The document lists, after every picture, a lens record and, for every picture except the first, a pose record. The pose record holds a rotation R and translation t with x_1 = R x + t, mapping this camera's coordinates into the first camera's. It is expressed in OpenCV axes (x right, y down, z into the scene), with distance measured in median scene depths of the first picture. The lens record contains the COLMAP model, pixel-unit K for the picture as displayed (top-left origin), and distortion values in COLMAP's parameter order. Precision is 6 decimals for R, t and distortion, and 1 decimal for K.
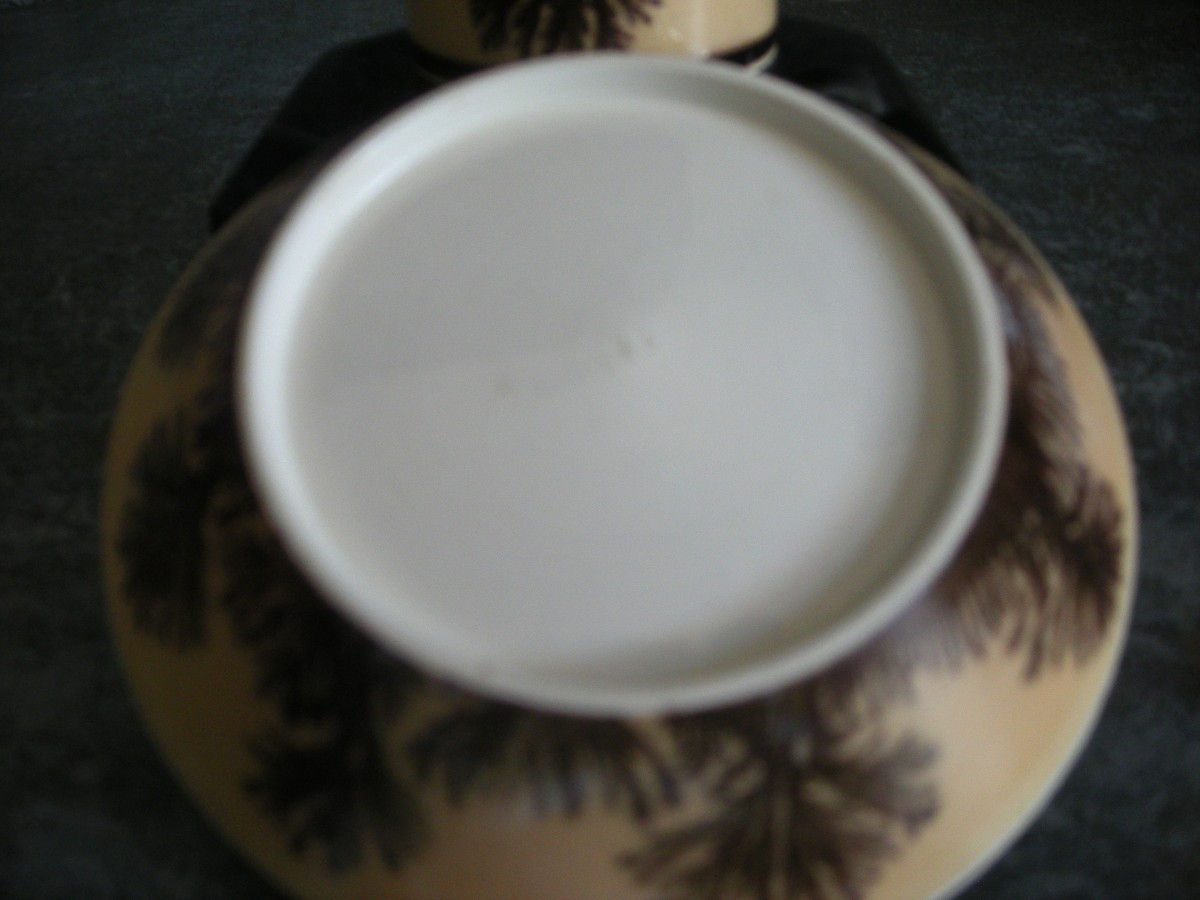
lens RADIAL K [[1239.8, 0, 613.0], [0, 1239.8, 451.1], [0, 0, 1]] dist [-0.189138, 0.115087]
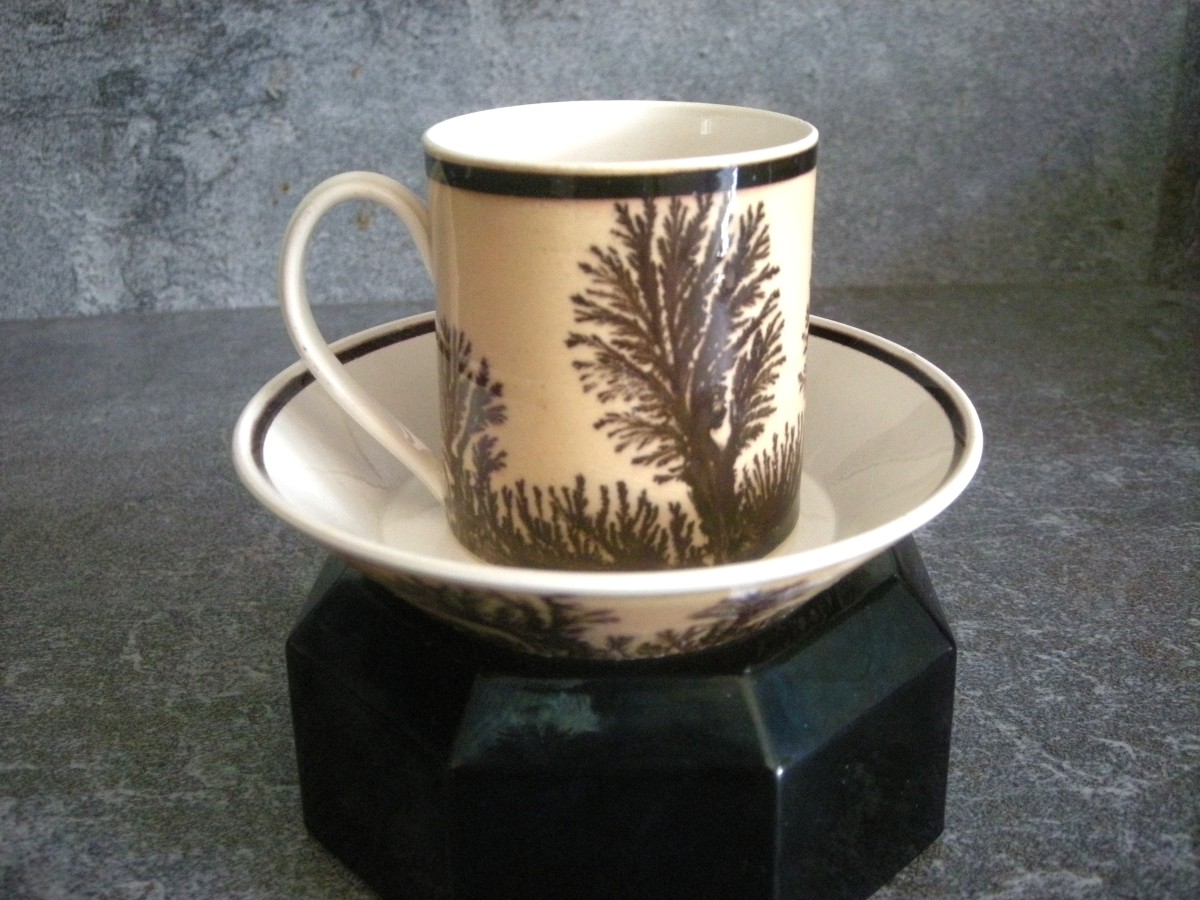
lens RADIAL K [[1211.1, 0, 613.0], [0, 1211.1, 451.8], [0, 0, 1]] dist [-0.184212, 0.101087]
pose [[0.999740, 0.022672, -0.002439, -0.017090], [-0.022742, 0.983586, -0.179003, -0.116457], [-0.001660, 0.179012, 0.983846, -0.088217]]
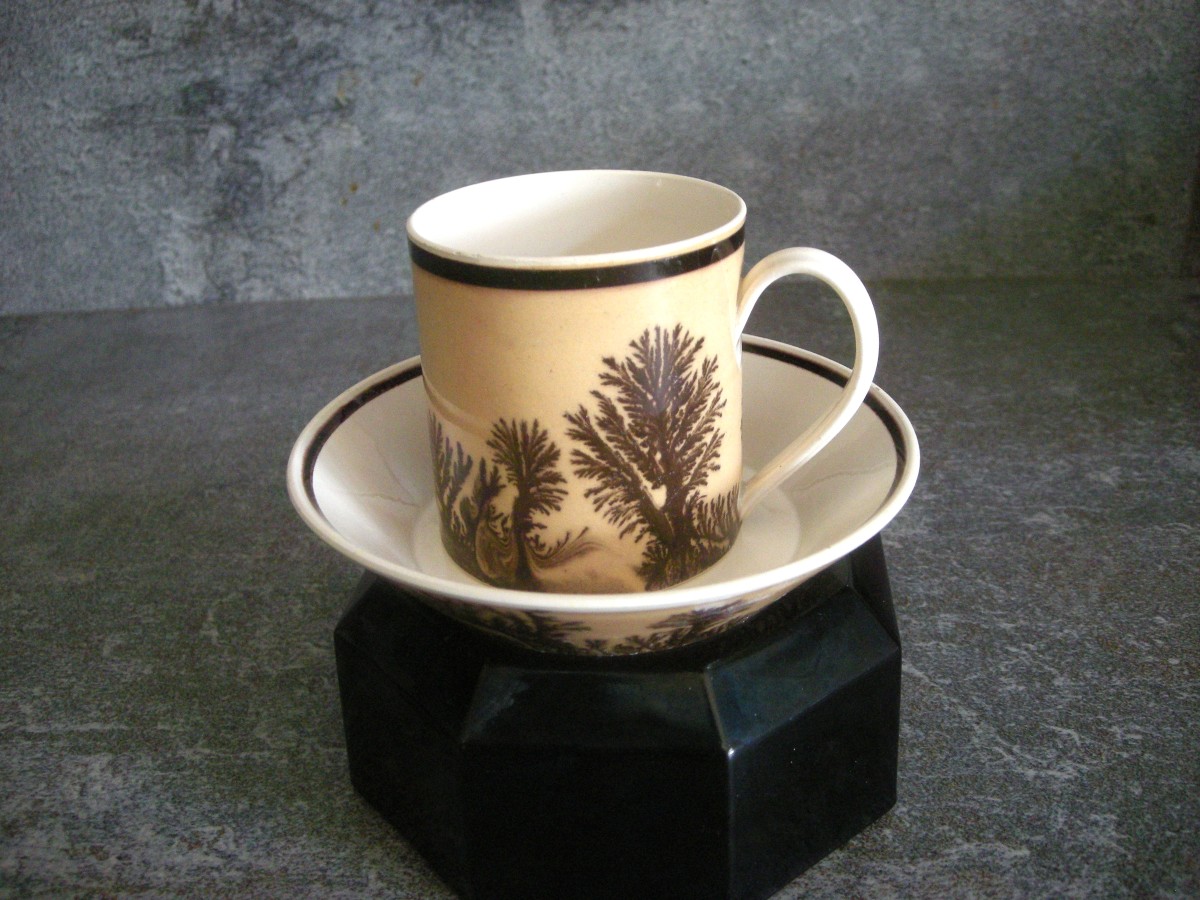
lens RADIAL K [[1211.1, 0, 613.0], [0, 1211.1, 451.8], [0, 0, 1]] dist [-0.184212, 0.101087]
pose [[0.996903, 0.033545, -0.071126, 0.043454], [-0.043133, 0.989512, -0.137862, -0.145036], [0.065755, 0.140503, 0.987894, -0.215919]]
